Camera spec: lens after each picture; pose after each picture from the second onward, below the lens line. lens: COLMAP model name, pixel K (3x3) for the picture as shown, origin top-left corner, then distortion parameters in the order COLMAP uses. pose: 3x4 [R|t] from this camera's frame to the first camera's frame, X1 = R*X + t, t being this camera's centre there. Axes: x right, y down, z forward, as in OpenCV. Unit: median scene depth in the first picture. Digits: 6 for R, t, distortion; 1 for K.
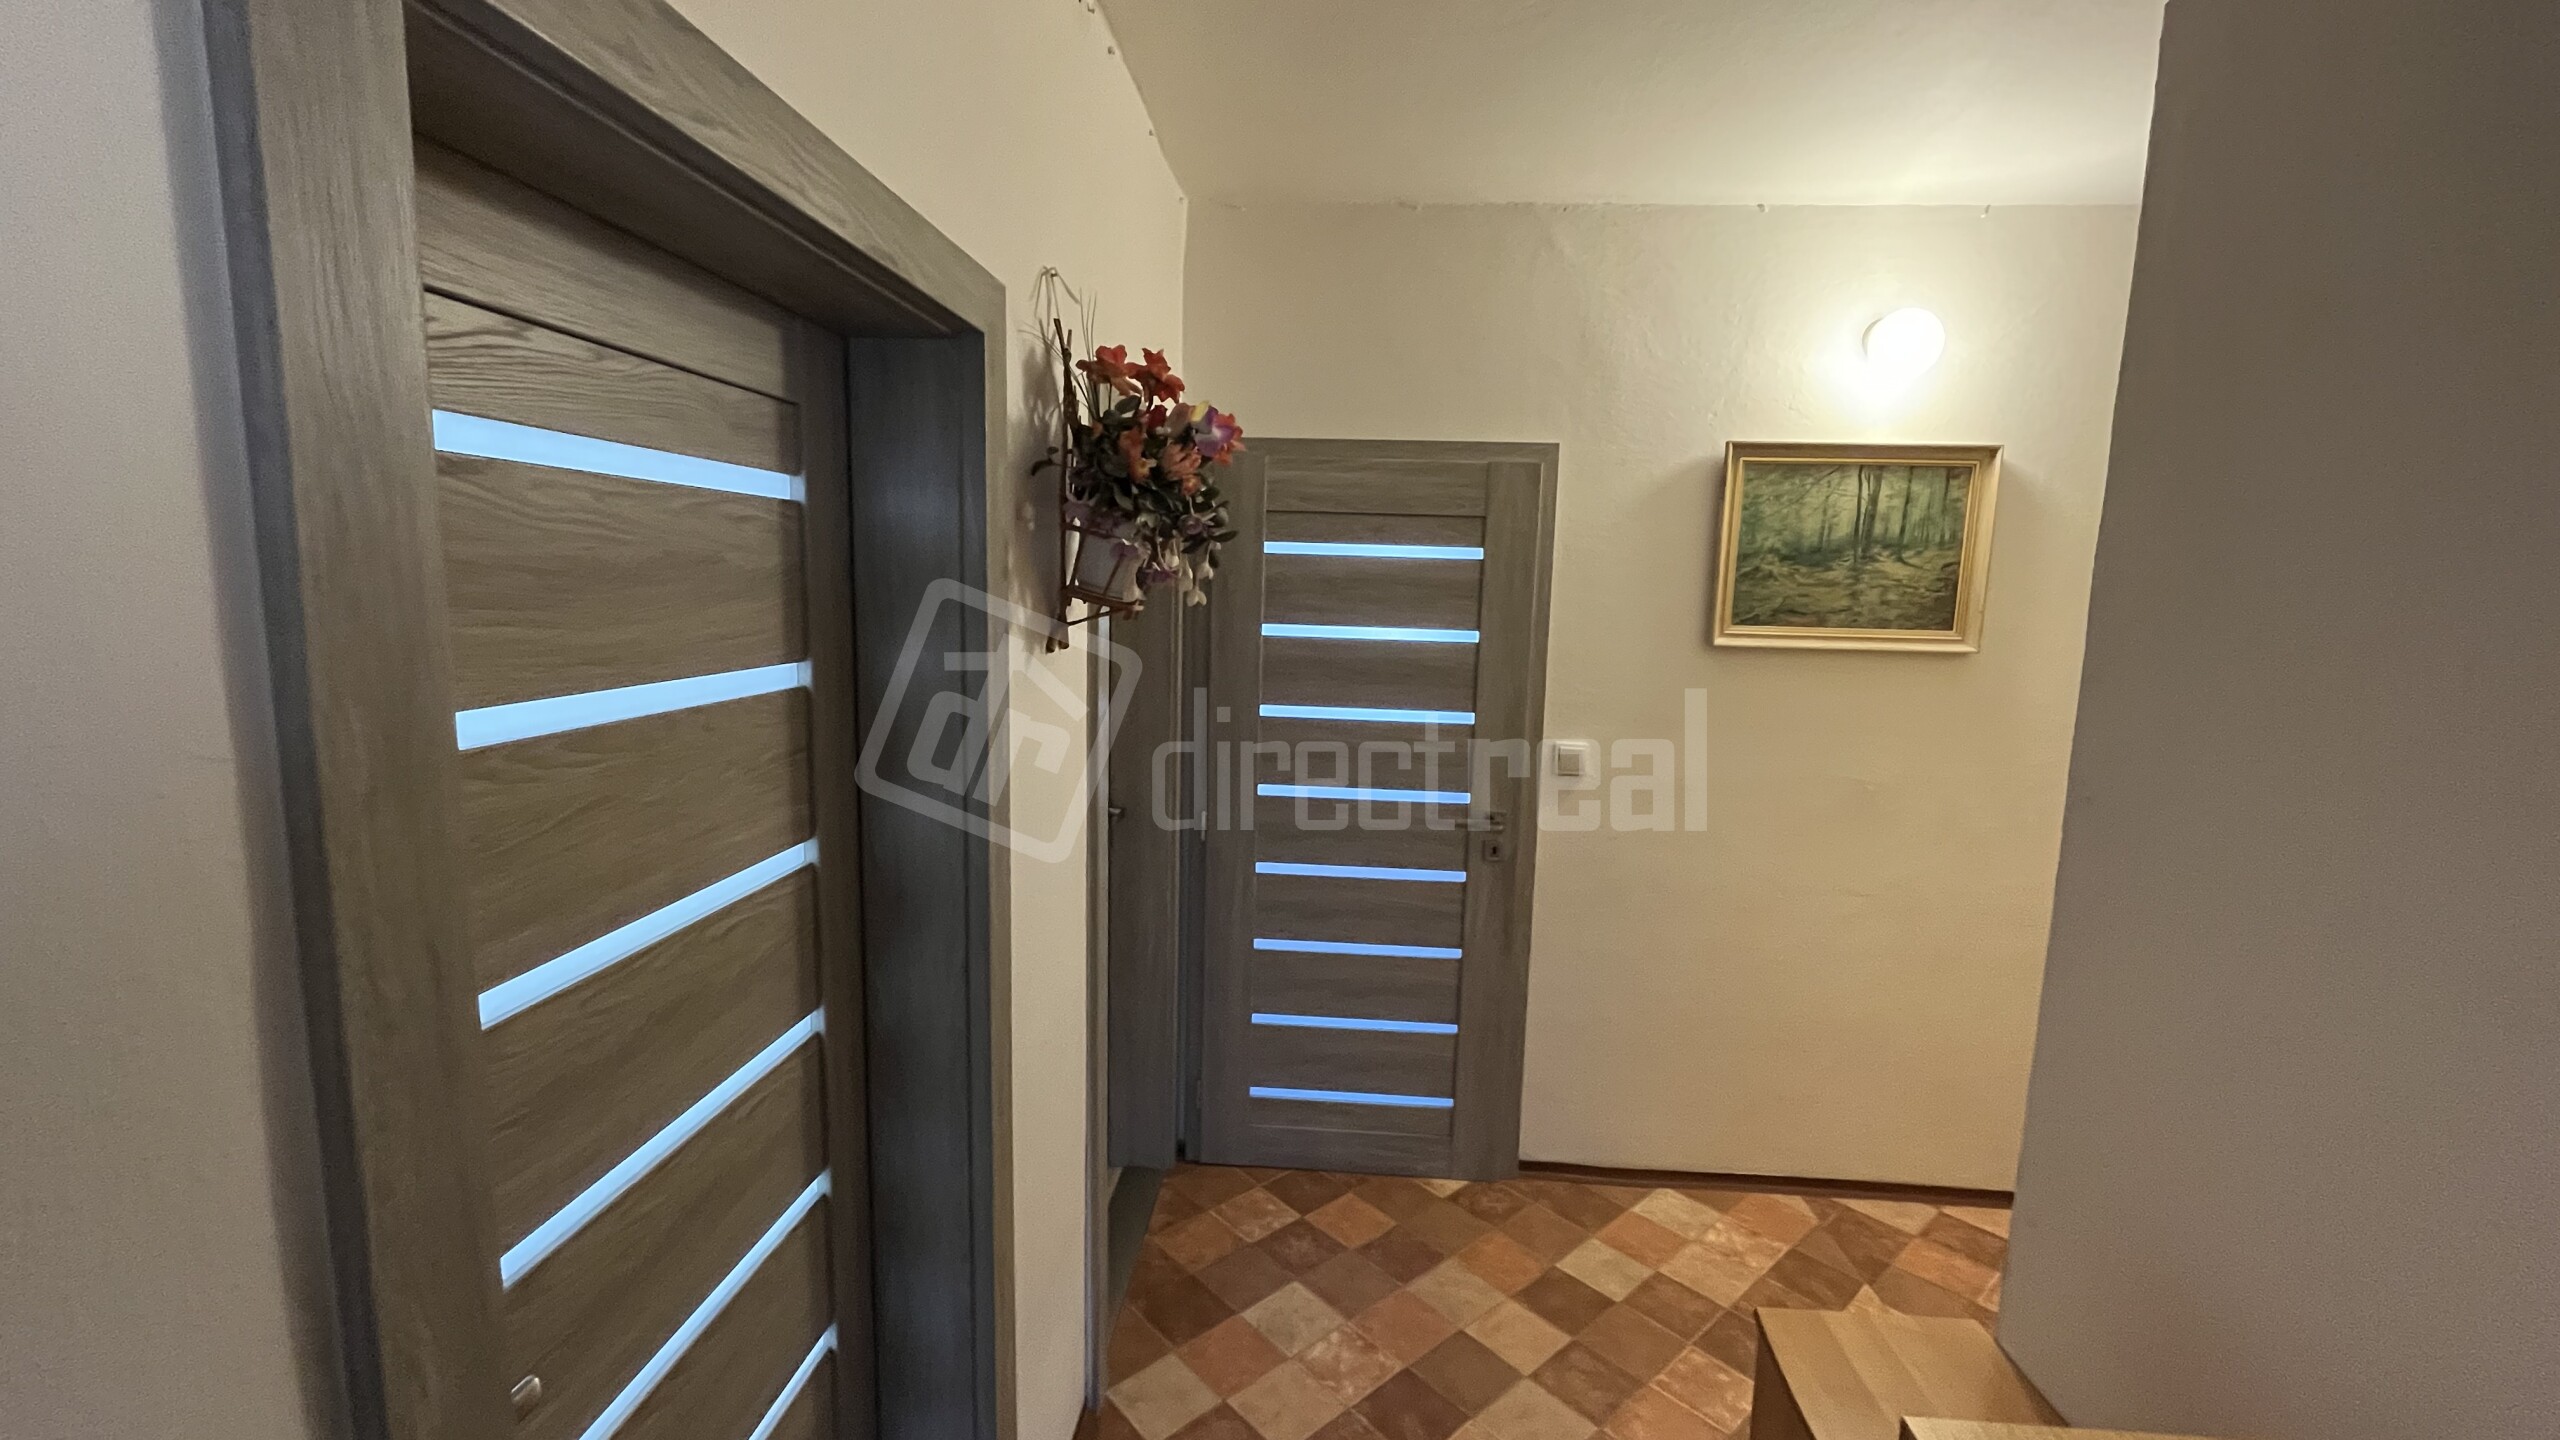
lens RADIAL K [[1027.2, 0, 1284.6], [0, 1027.2, 715.5], [0, 0, 1]] dist [-0.000448, -0.000259]
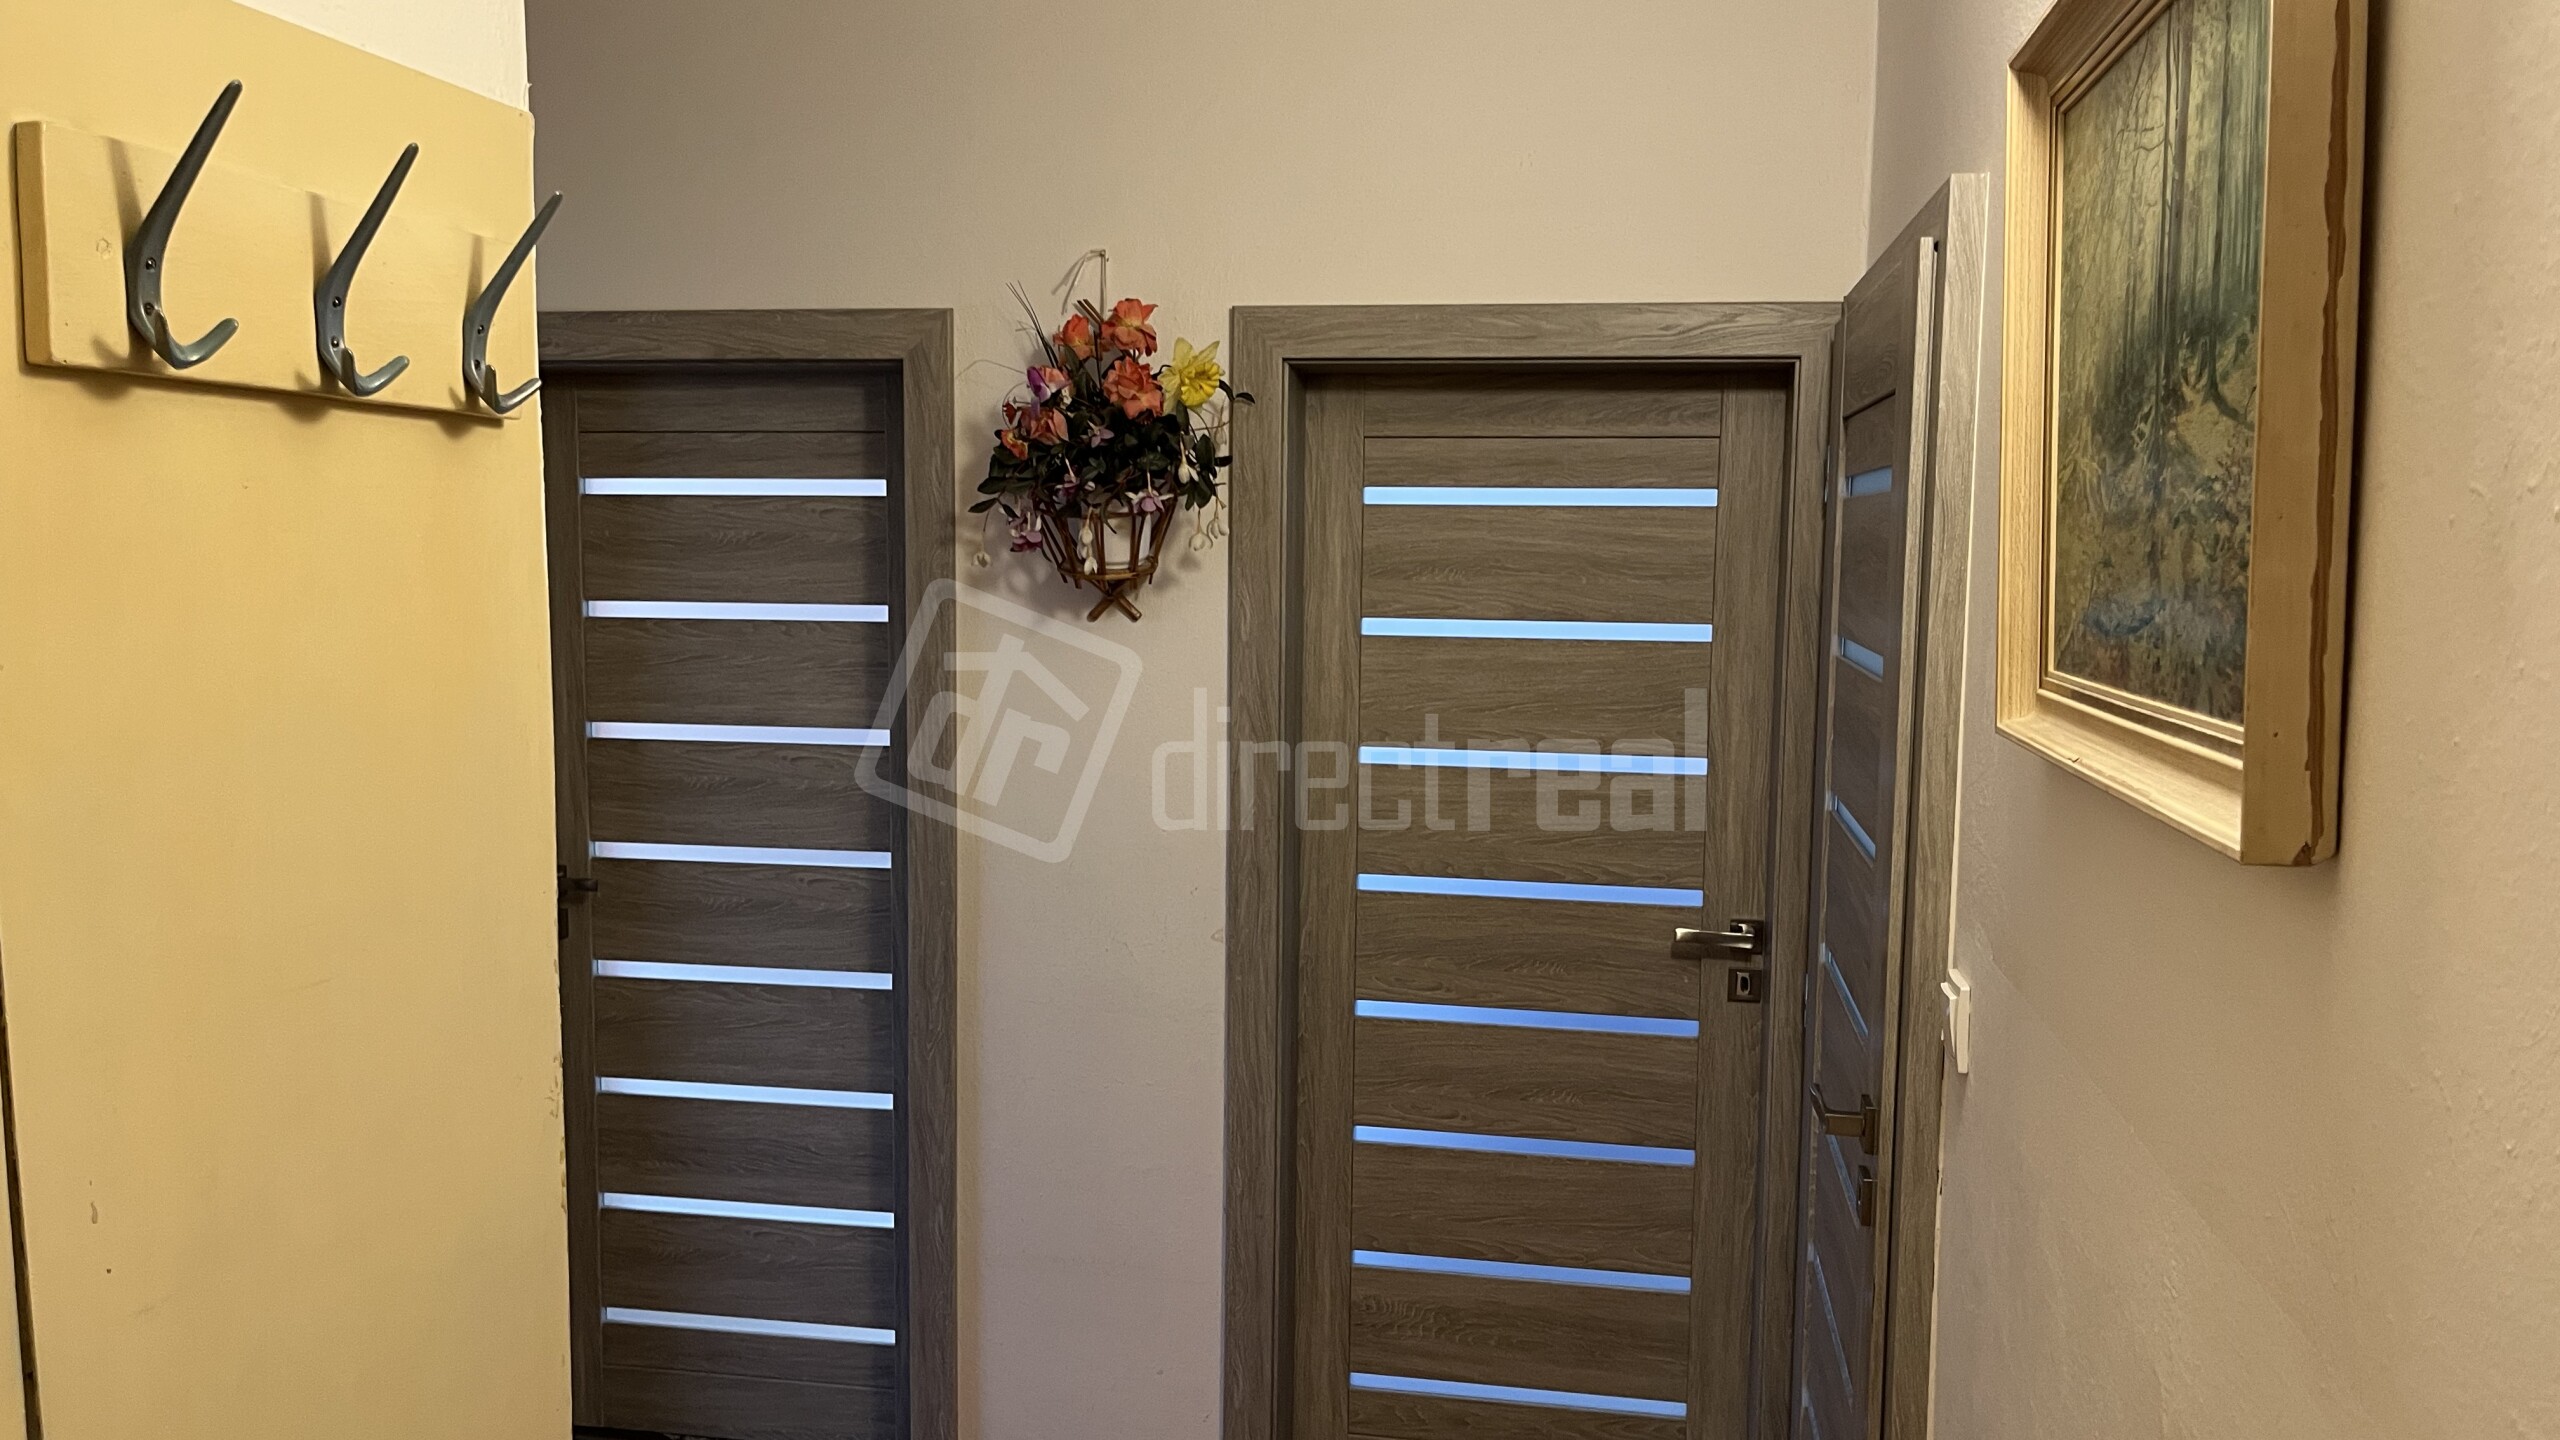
lens RADIAL K [[1931.2, 0, 1280.0], [0, 1931.2, 720.0], [0, 0, 1]] dist [0.080148, -0.121879]
pose [[-0.133335, 0.070160, -0.988585, 2.310681], [-0.145370, 0.985318, 0.089535, -0.232311], [0.980352, 0.155649, -0.121178, 2.018310]]
